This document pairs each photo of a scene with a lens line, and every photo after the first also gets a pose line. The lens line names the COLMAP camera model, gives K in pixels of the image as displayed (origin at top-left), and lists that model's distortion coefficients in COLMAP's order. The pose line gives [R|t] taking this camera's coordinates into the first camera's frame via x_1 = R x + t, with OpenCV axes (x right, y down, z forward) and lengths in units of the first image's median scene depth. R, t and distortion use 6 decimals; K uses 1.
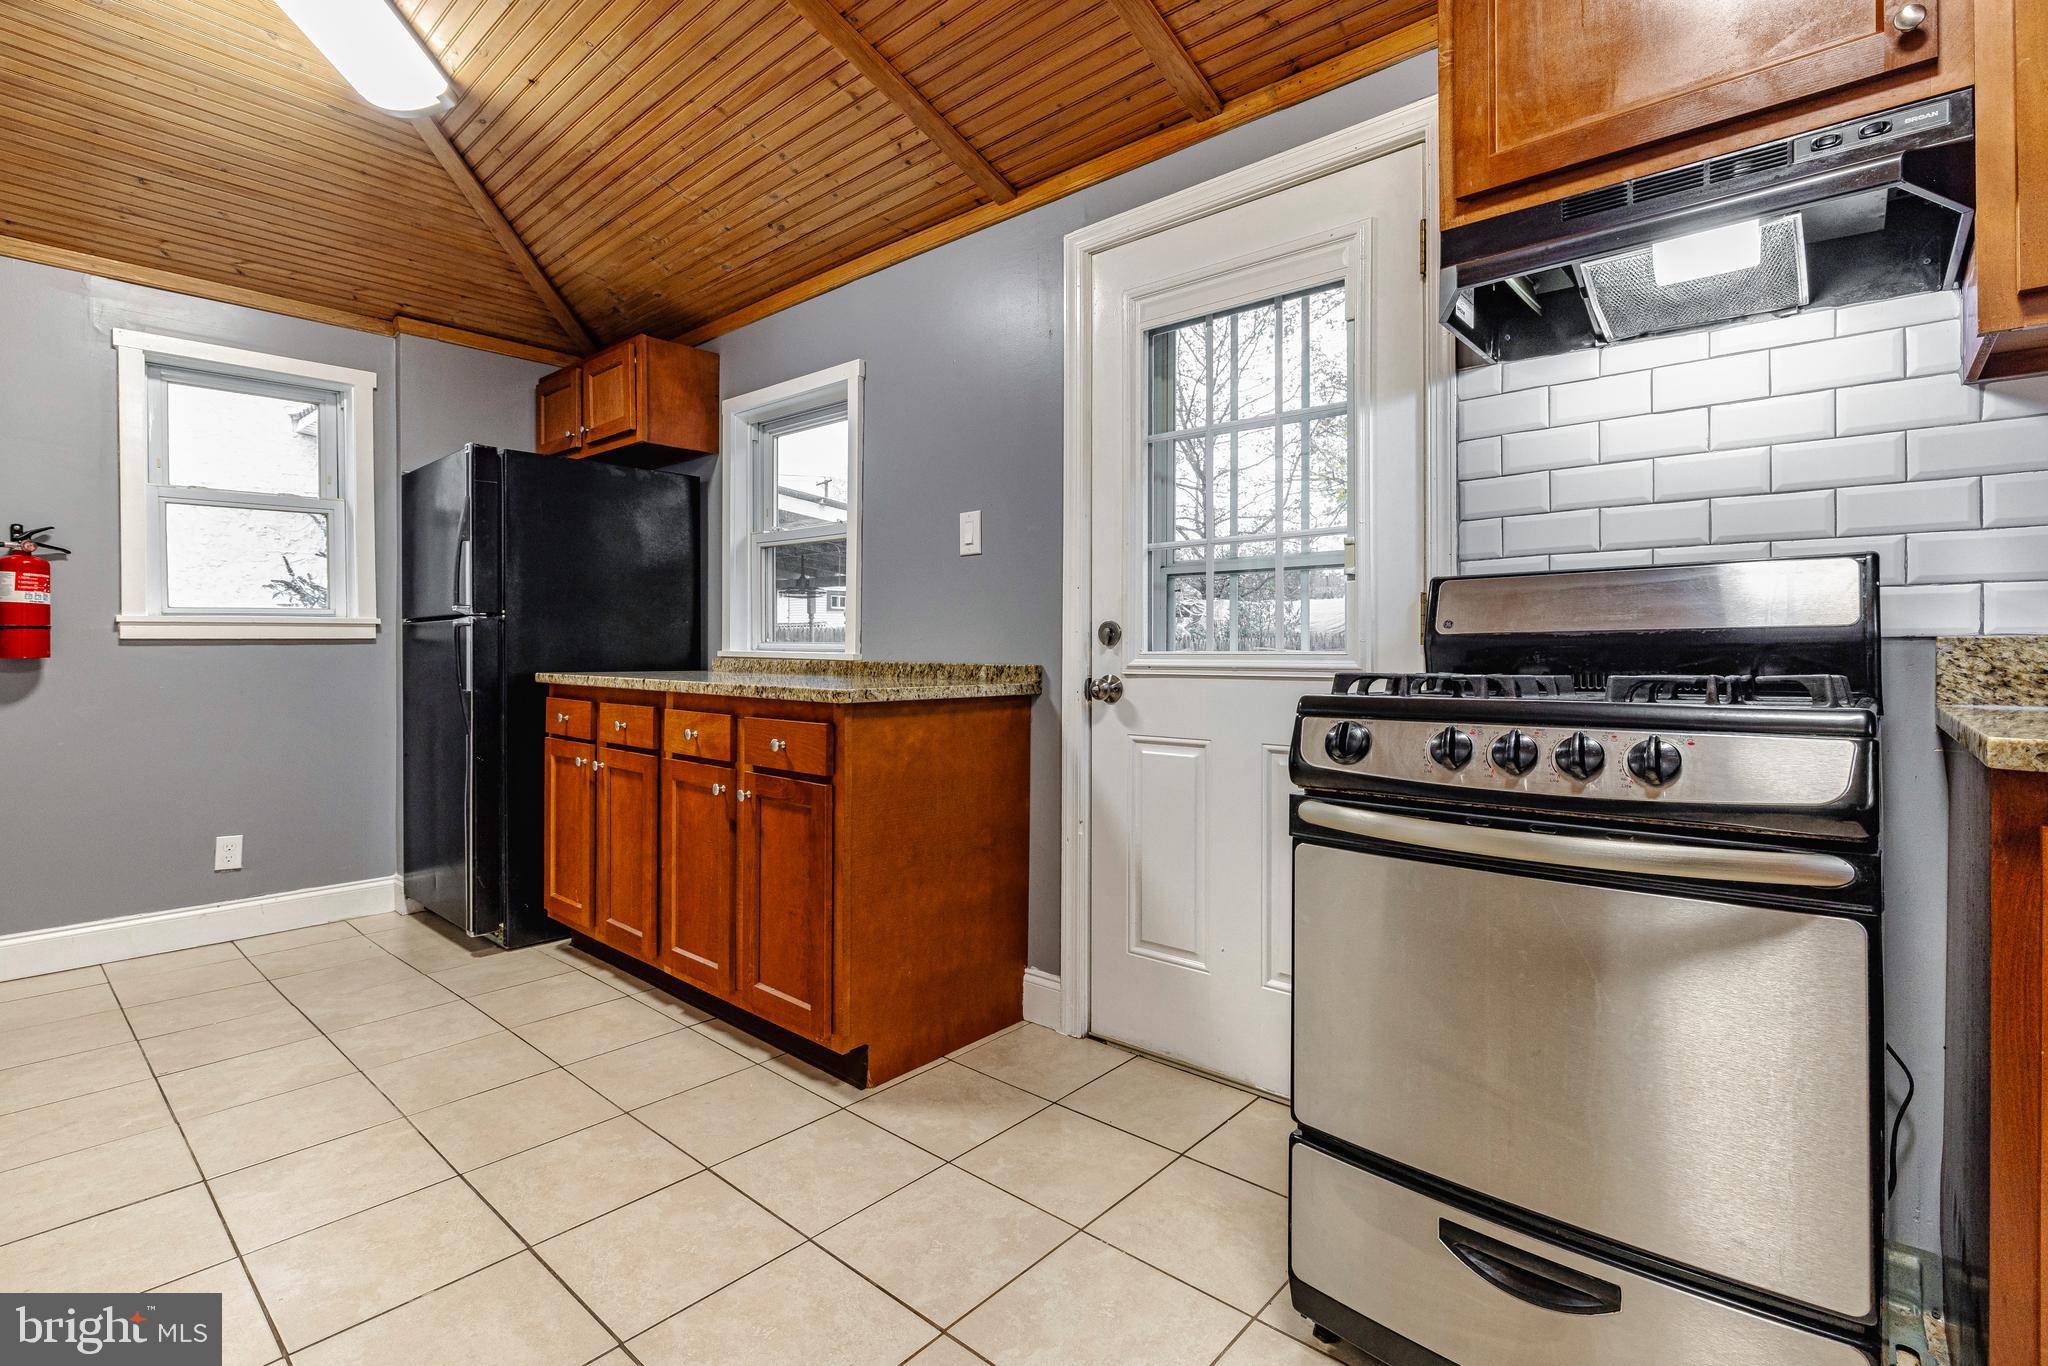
lens RADIAL K [[951.1, 0, 1015.6], [0, 951.1, 647.9], [0, 0, 1]] dist [-0.009453, 0.003396]
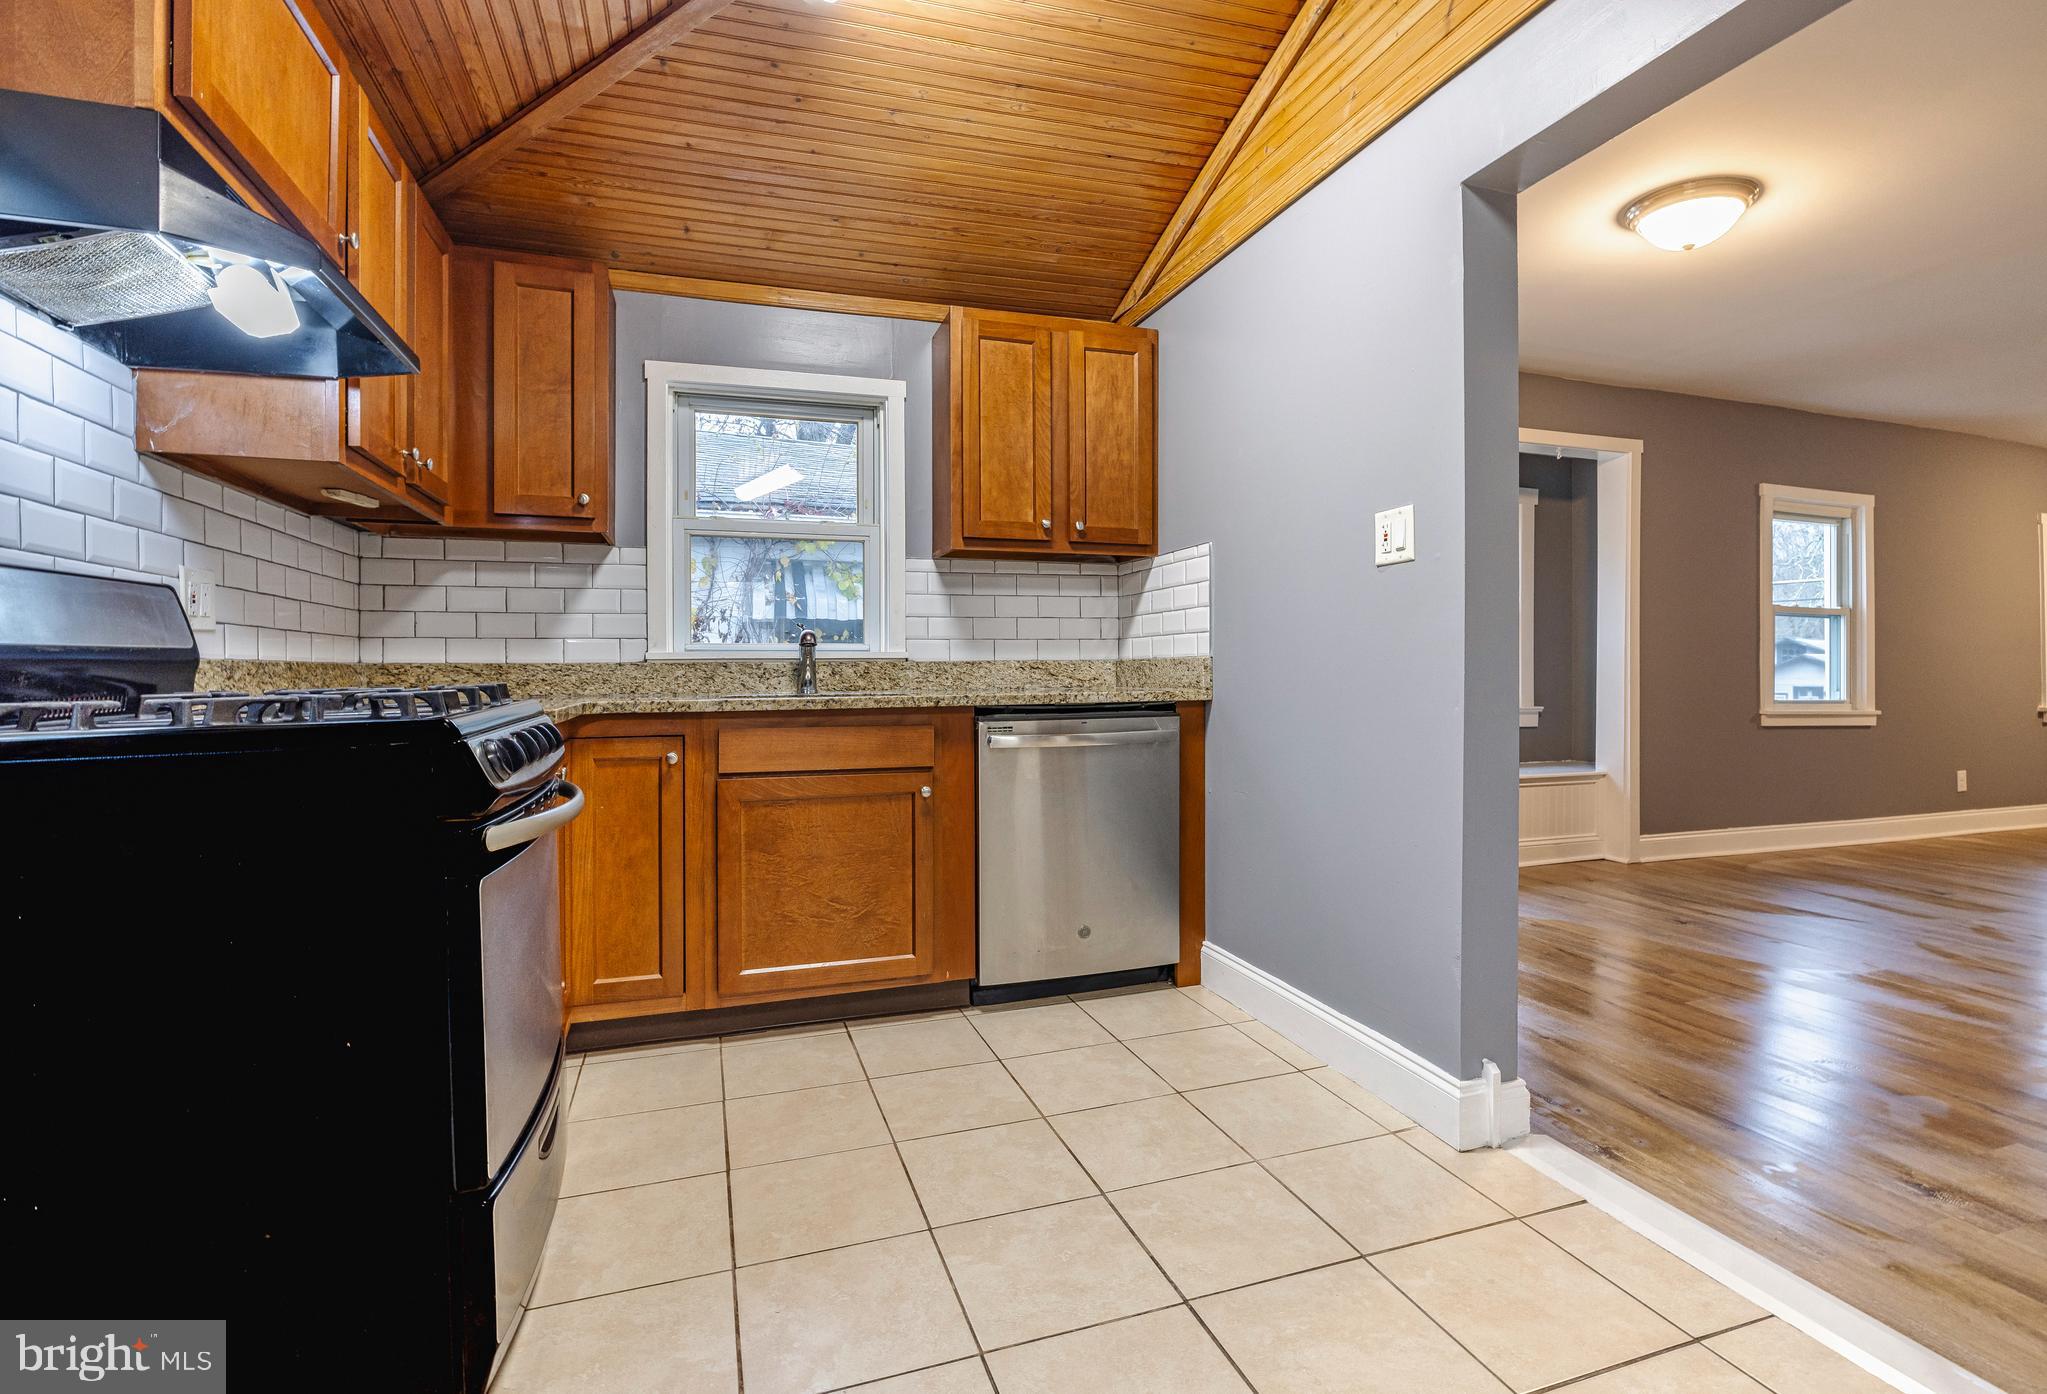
lens RADIAL K [[897.2, 0, 1025.3], [0, 897.2, 670.9], [0, 0, 1]] dist [-0.006050, 0.000704]
pose [[-0.862902, 0.002514, 0.505365, -0.334358], [0.004031, 0.999990, 0.001909, 0.003708], [-0.505355, 0.003684, -0.862904, 0.848612]]
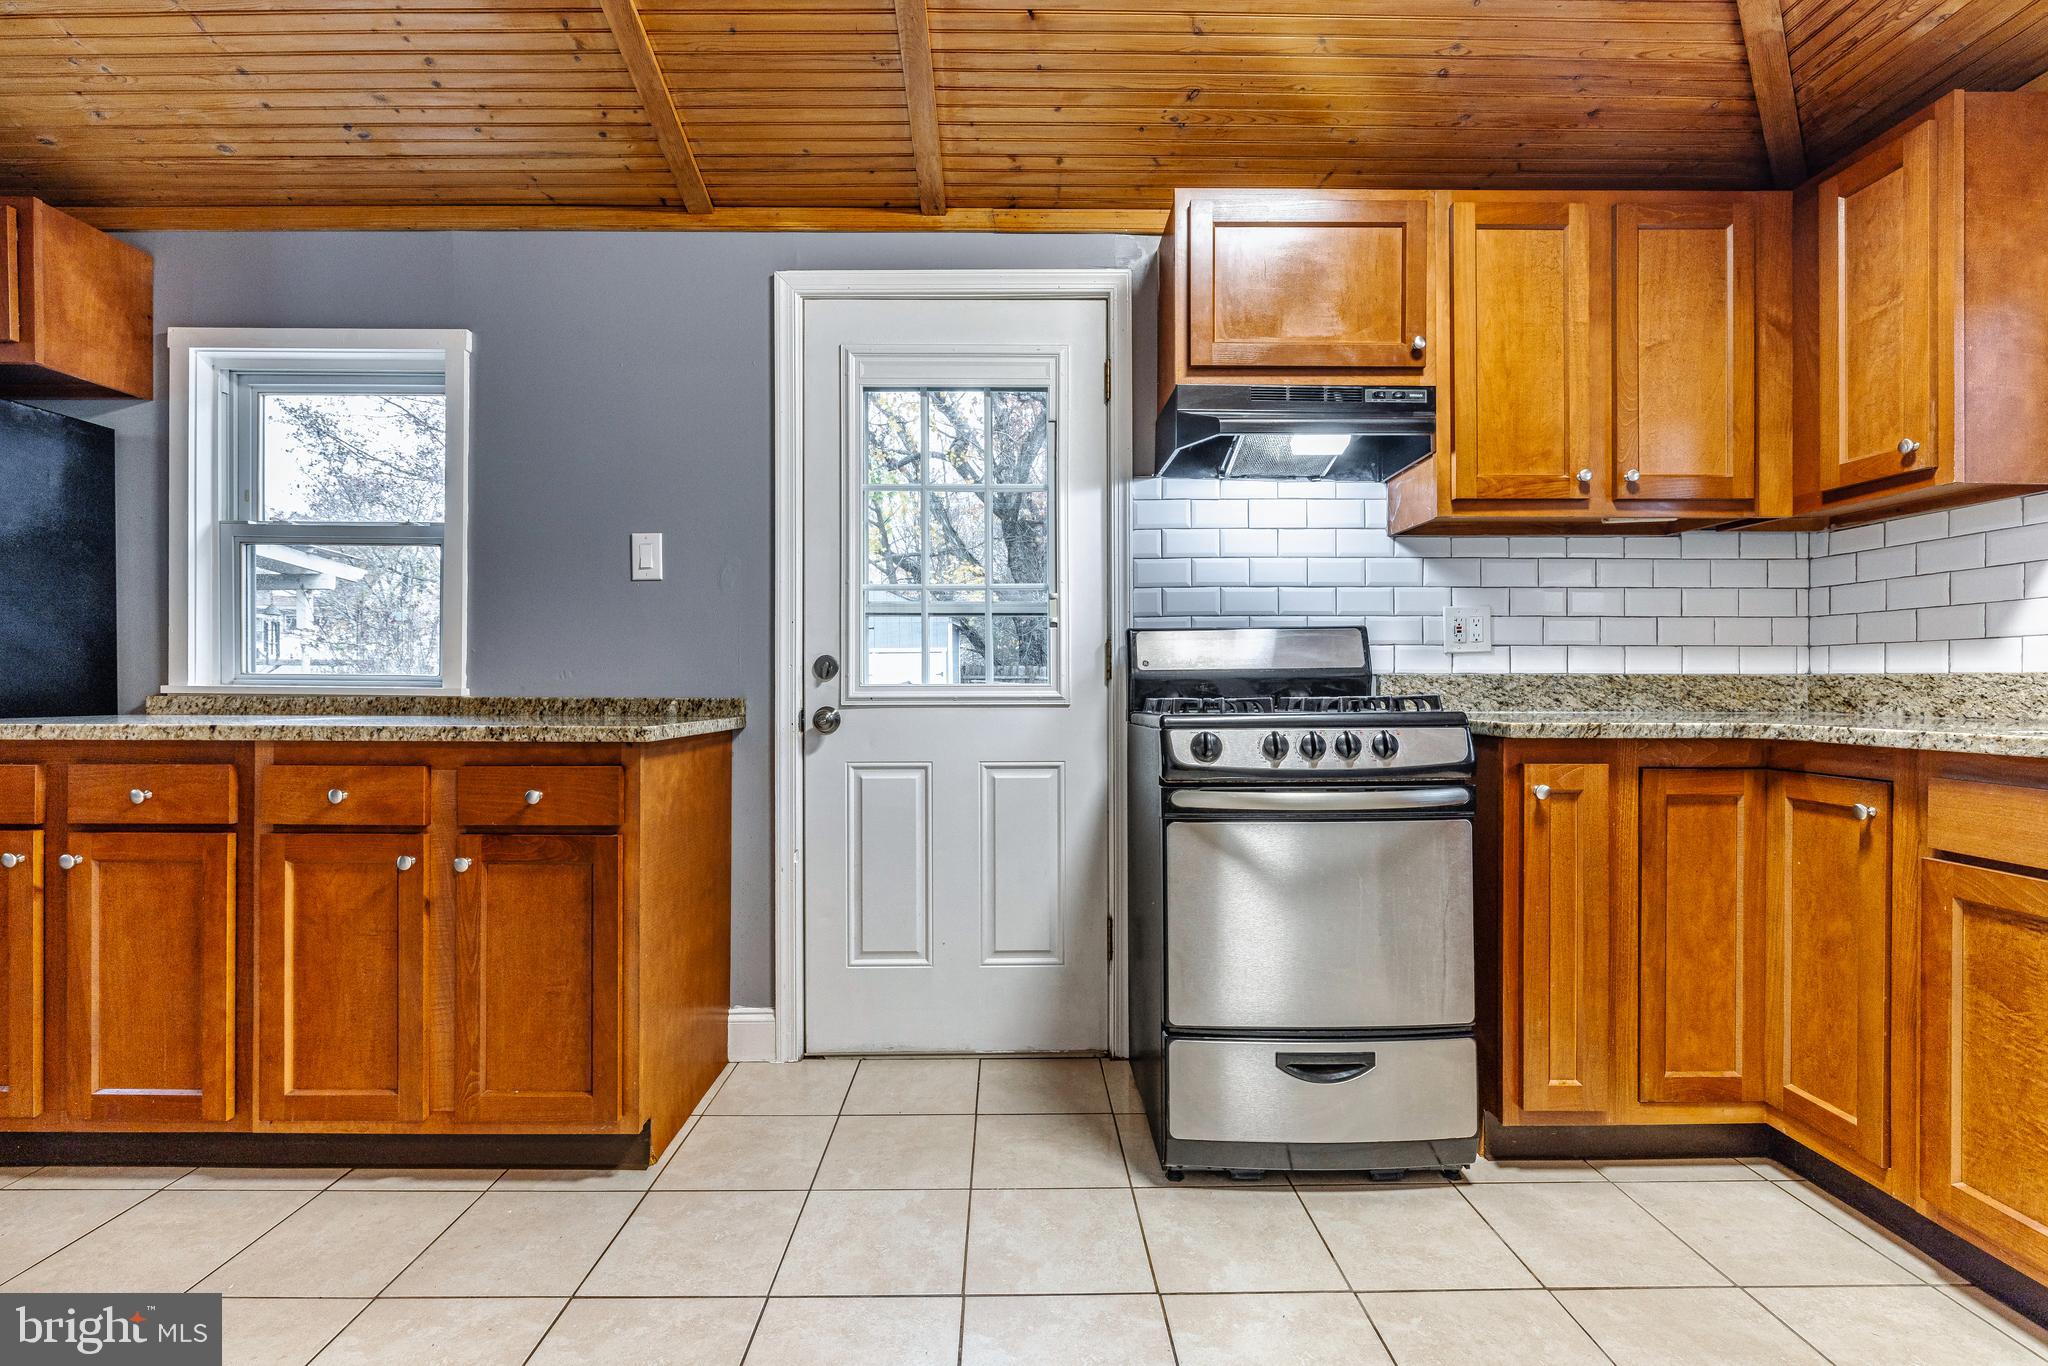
lens RADIAL K [[951.1, 0, 1039.2], [0, 951.1, 685.3], [0, 0, 1]] dist [-0.009453, 0.003396]
pose [[0.727333, -0.002491, 0.686281, -0.448235], [0.000393, 0.999995, 0.003213, 0.001580], [-0.686285, -0.002068, 0.727330, 0.076934]]
